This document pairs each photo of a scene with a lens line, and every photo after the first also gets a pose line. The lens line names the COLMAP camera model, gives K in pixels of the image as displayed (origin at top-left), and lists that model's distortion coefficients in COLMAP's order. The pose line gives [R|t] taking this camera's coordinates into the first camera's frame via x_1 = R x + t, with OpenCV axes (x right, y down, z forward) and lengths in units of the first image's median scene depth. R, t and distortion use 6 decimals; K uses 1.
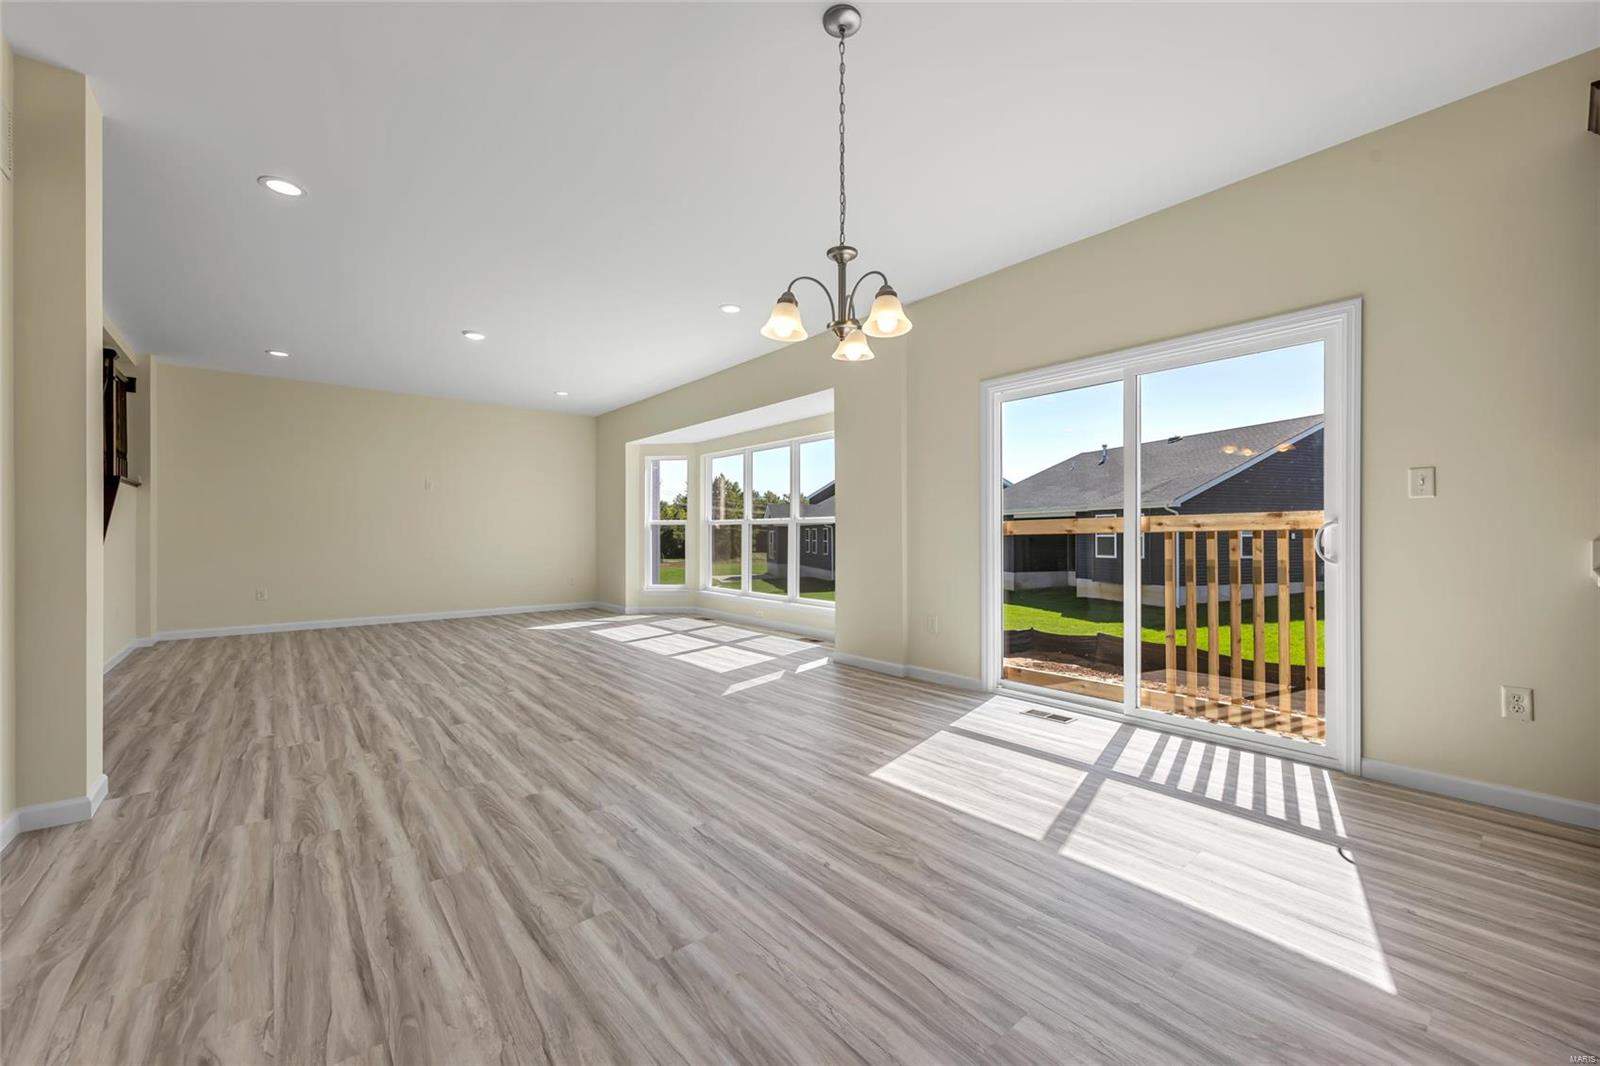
lens RADIAL K [[627.5, 0, 807.0], [0, 627.5, 527.3], [0, 0, 1]] dist [0.006899, 0.000365]
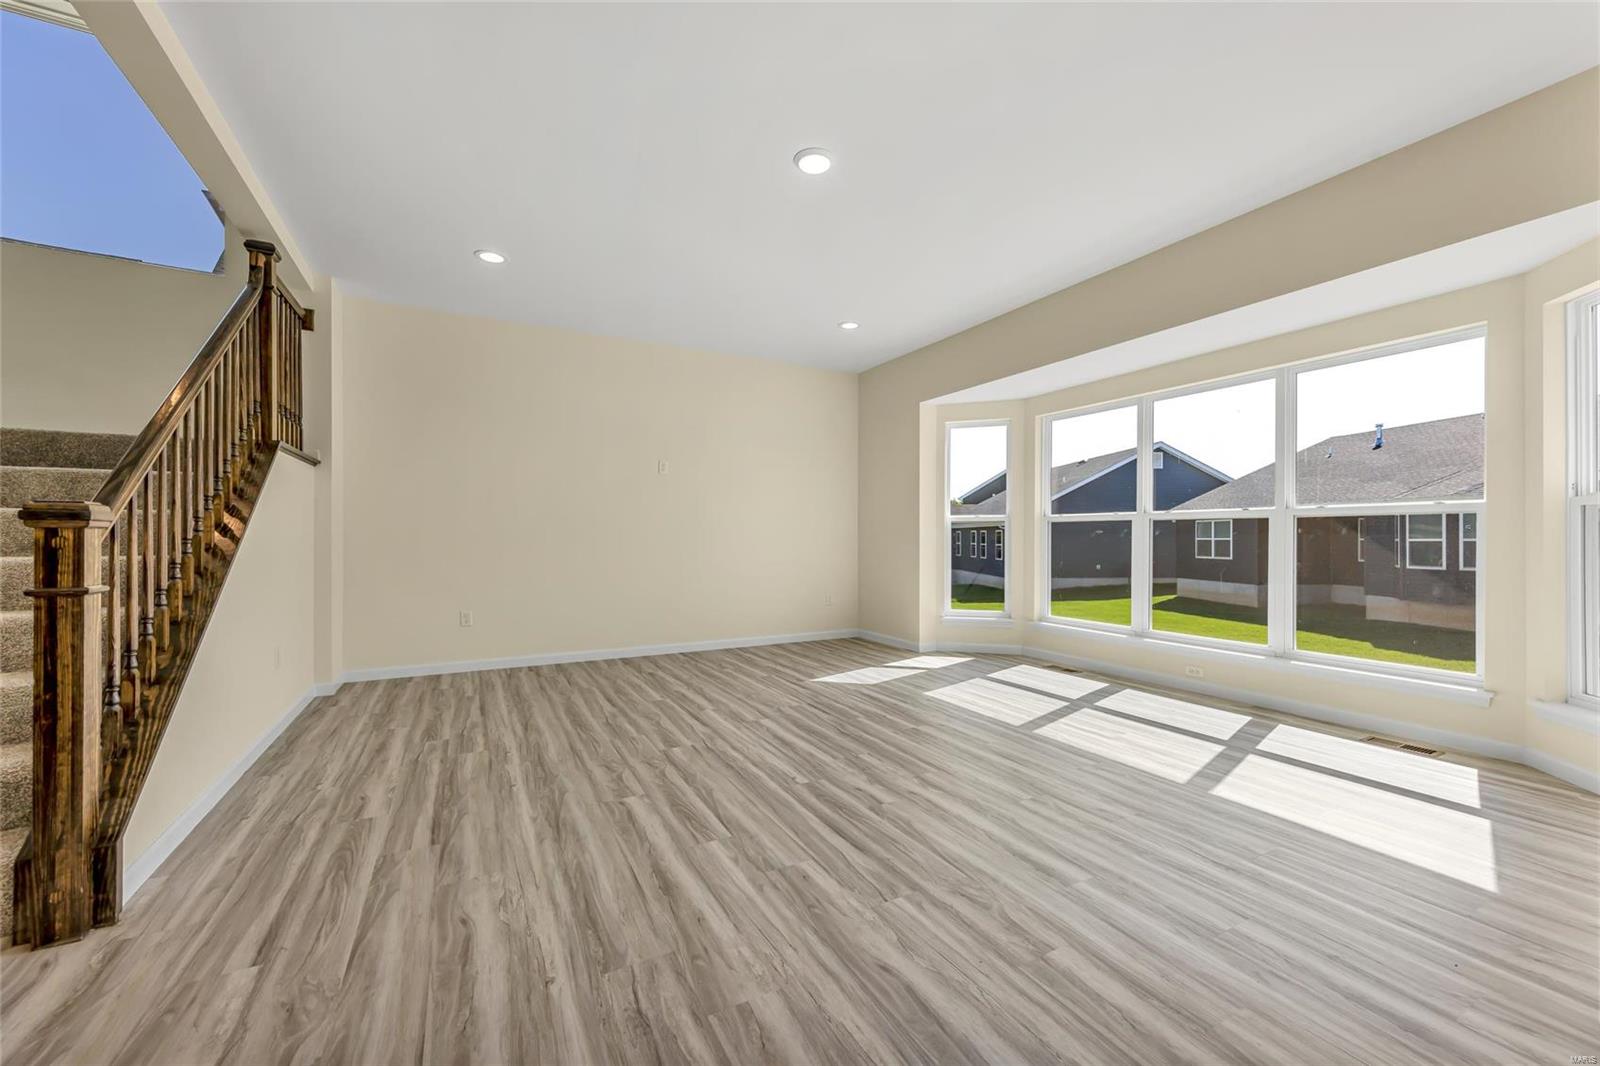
lens RADIAL K [[627.5, 0, 802.6], [0, 627.5, 532.6], [0, 0, 1]] dist [0.006899, 0.000365]
pose [[0.978066, 0.001354, -0.208289, -0.776545], [-0.000406, 0.999989, 0.004591, 0.013338], [0.208293, -0.004406, 0.978057, 0.864761]]
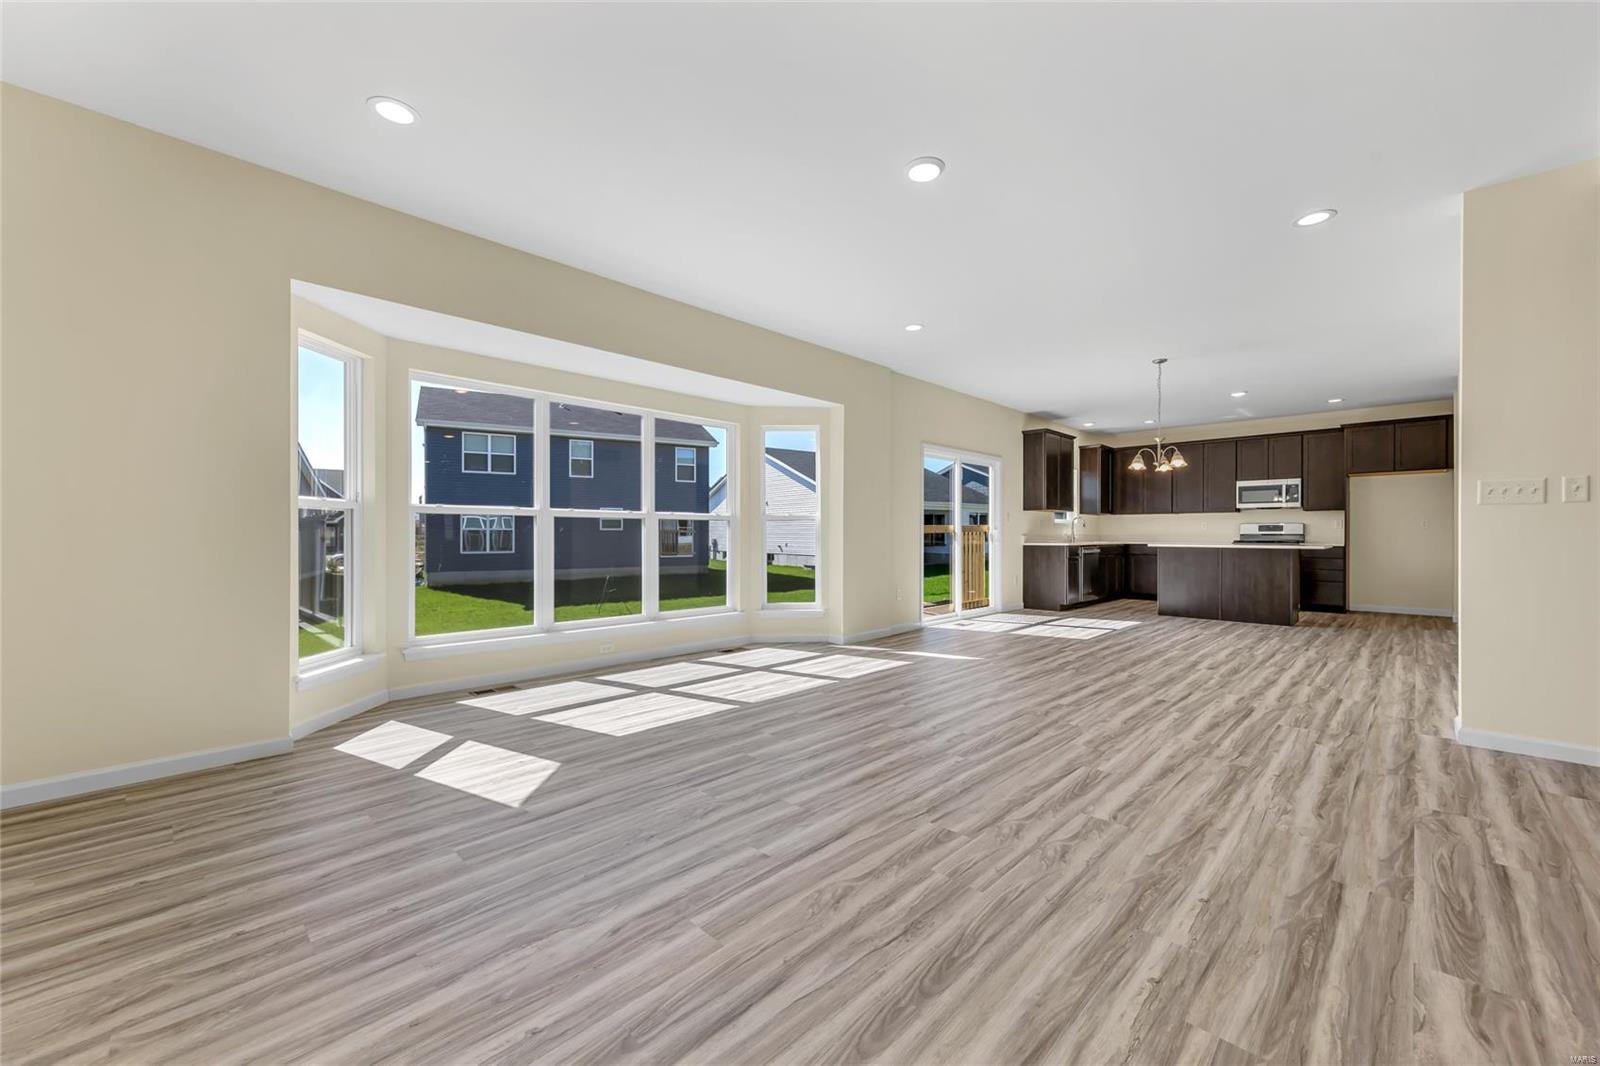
lens RADIAL K [[627.5, 0, 811.6], [0, 627.5, 534.4], [0, 0, 1]] dist [0.006899, 0.000365]
pose [[-0.104521, 0.000840, 0.994522, -1.945270], [-0.012485, 0.999920, -0.002157, 0.029328], [-0.994444, -0.012642, -0.104502, 2.111227]]
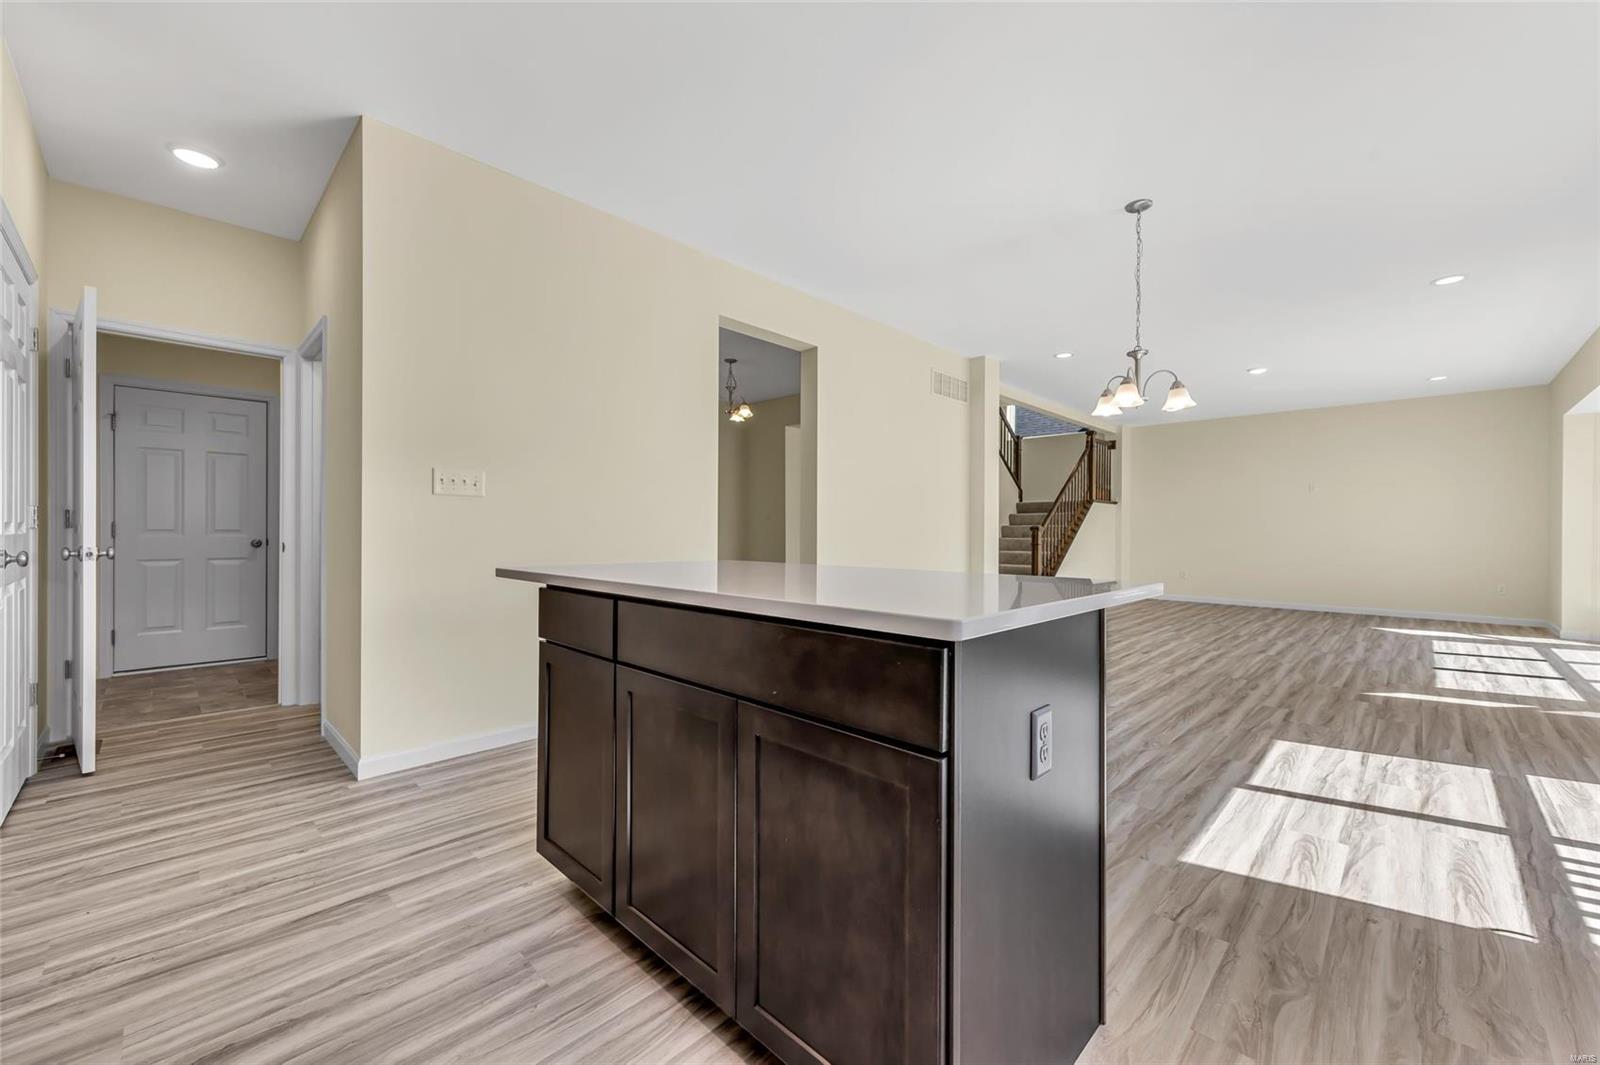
lens RADIAL K [[627.5, 0, 813.1], [0, 627.5, 533.6], [0, 0, 1]] dist [0.006899, 0.000365]
pose [[0.101154, 0.005142, -0.994858, 1.105717], [0.004282, 0.999975, 0.005604, 0.001488], [0.994862, -0.004827, 0.101129, 0.031313]]
